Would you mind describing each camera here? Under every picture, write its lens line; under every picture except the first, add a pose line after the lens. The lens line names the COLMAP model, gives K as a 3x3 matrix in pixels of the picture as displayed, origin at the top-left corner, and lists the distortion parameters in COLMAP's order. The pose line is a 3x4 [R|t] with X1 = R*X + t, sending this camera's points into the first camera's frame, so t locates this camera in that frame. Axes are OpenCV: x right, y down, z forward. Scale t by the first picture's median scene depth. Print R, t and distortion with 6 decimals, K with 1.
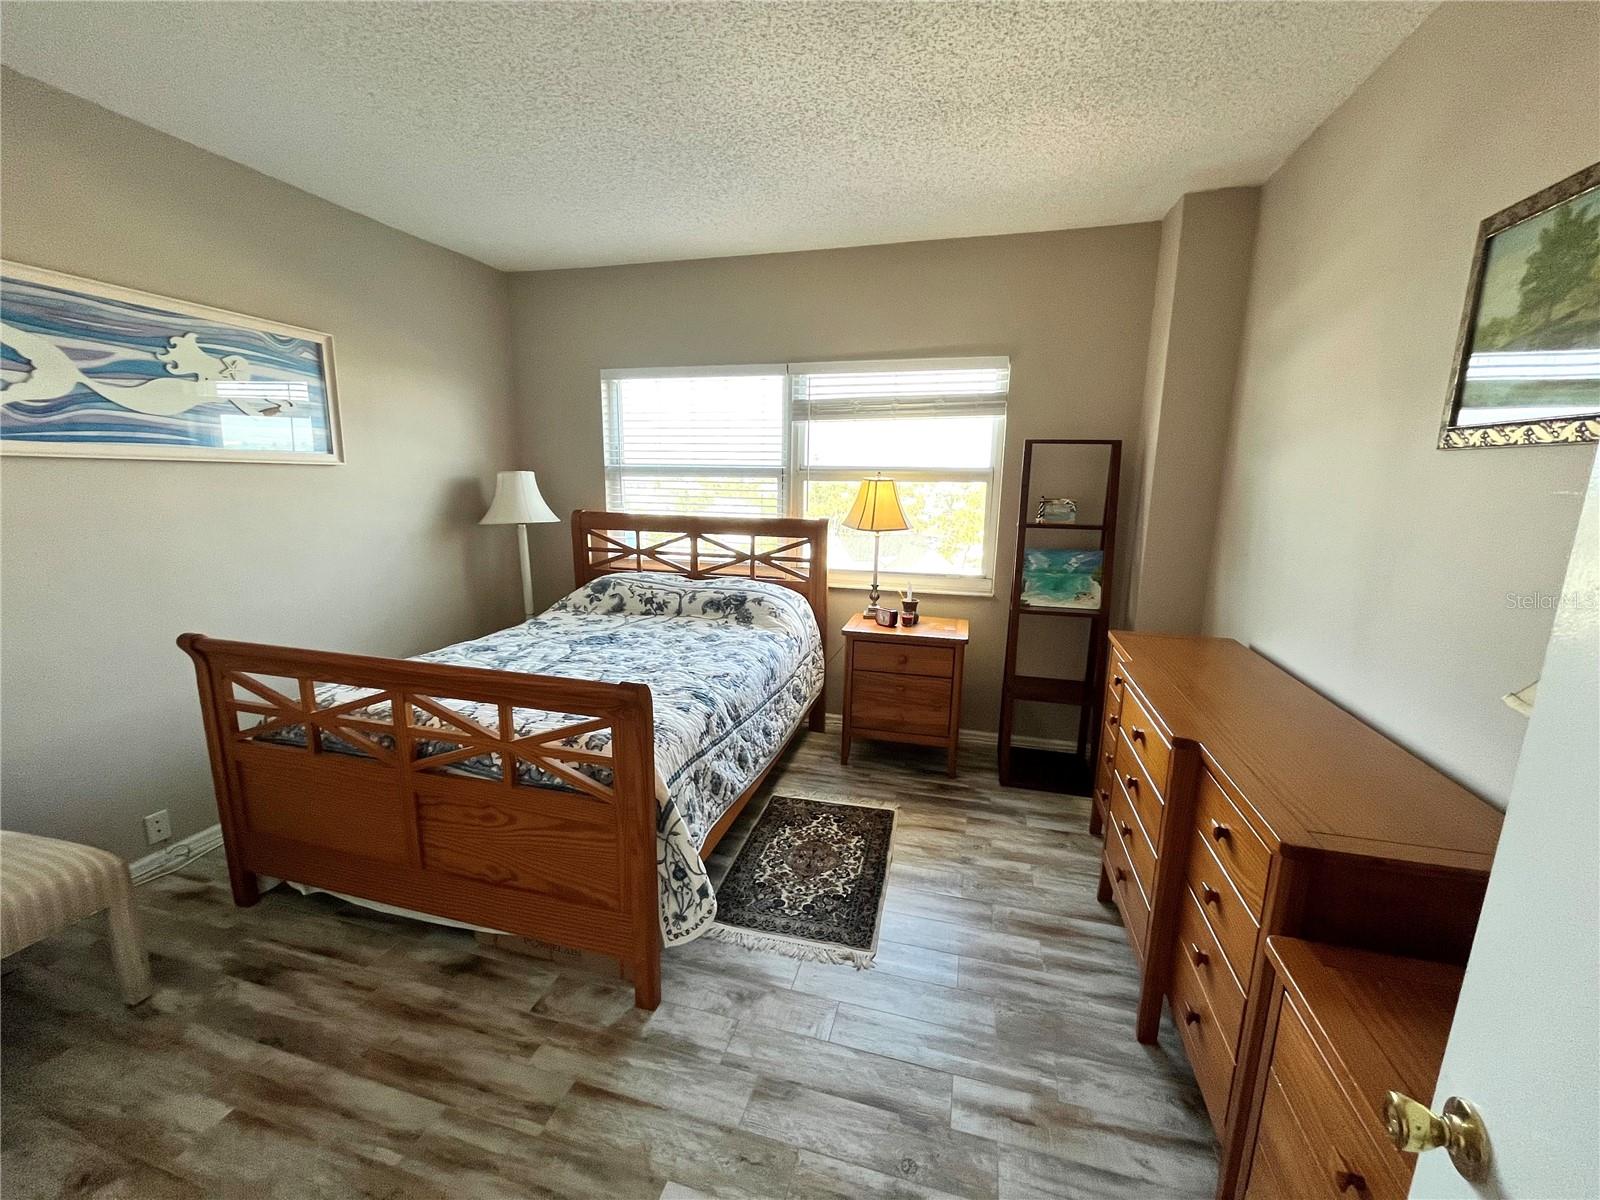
lens RADIAL K [[644.8, 0, 796.8], [0, 644.8, 603.5], [0, 0, 1]] dist [0.000111, -0.000190]
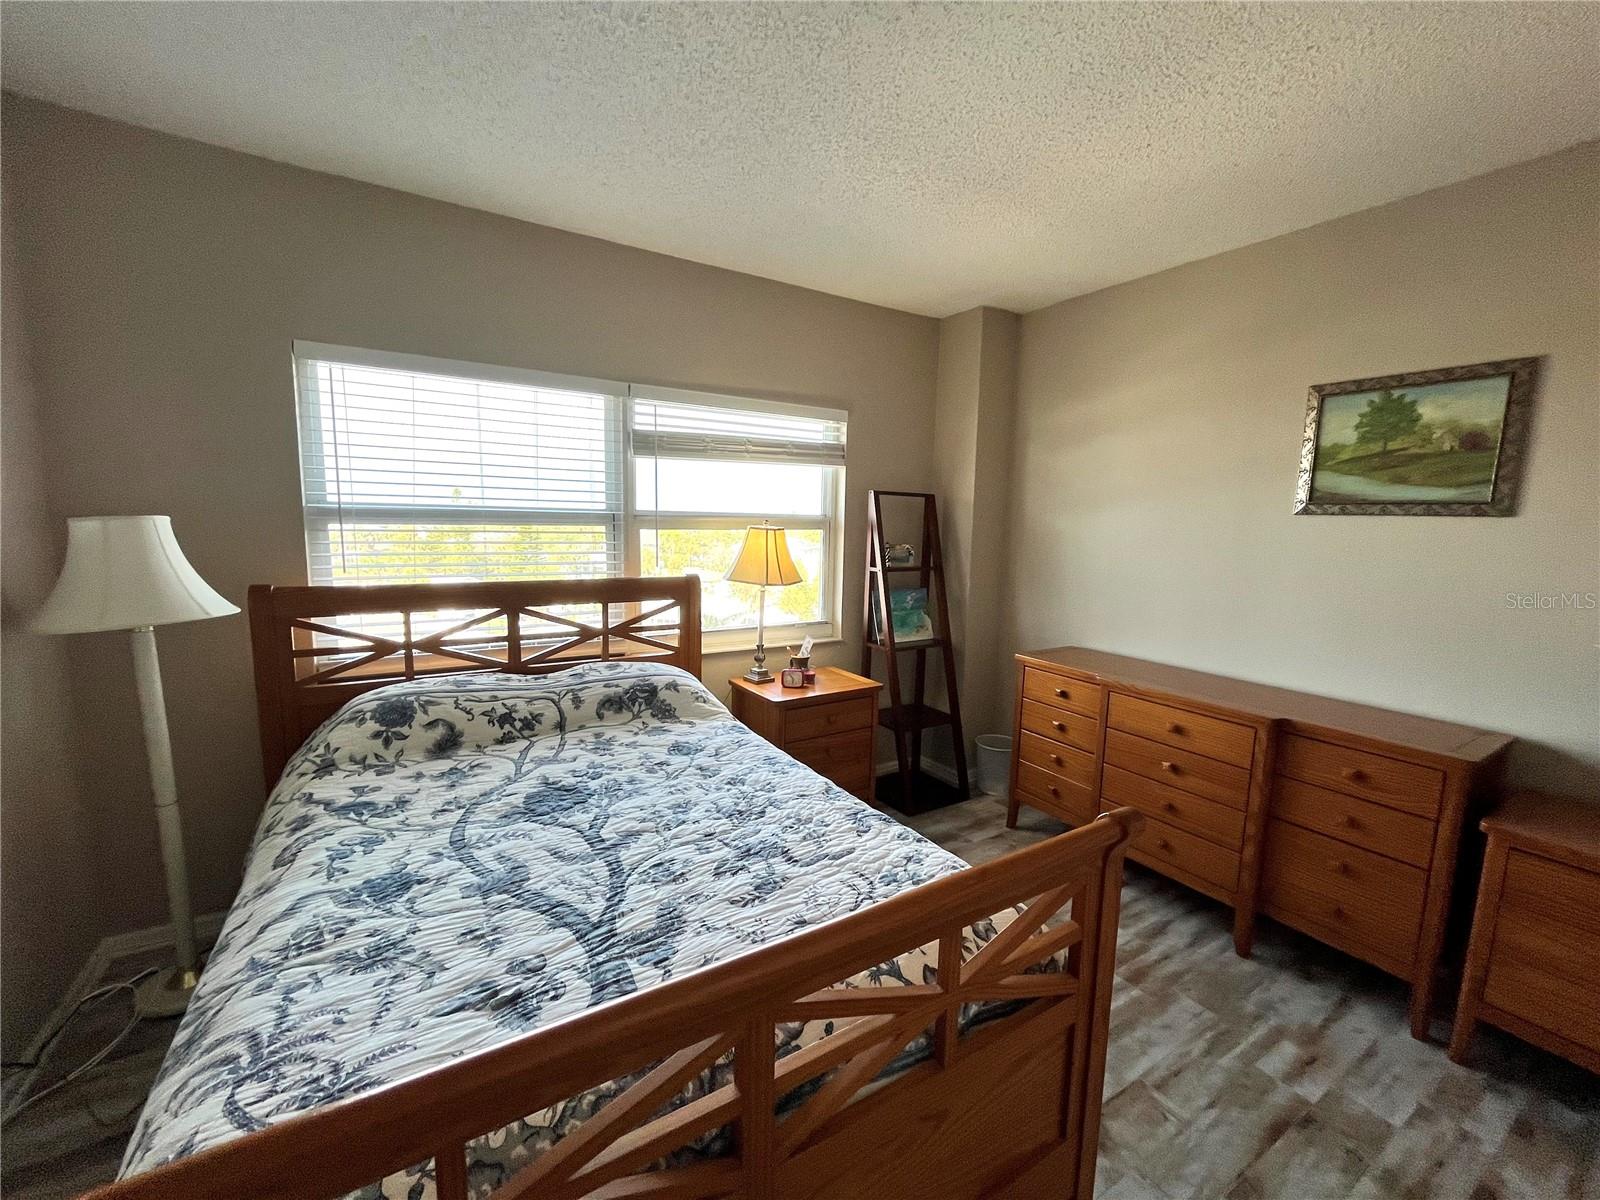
lens RADIAL K [[644.8, 0, 796.8], [0, 644.8, 603.5], [0, 0, 1]] dist [0.000111, -0.000190]
pose [[0.679775, -0.093567, 0.727428, -0.479193], [0.134791, 0.990873, 0.001492, -0.078314], [-0.720928, 0.097037, 0.686183, 0.338315]]
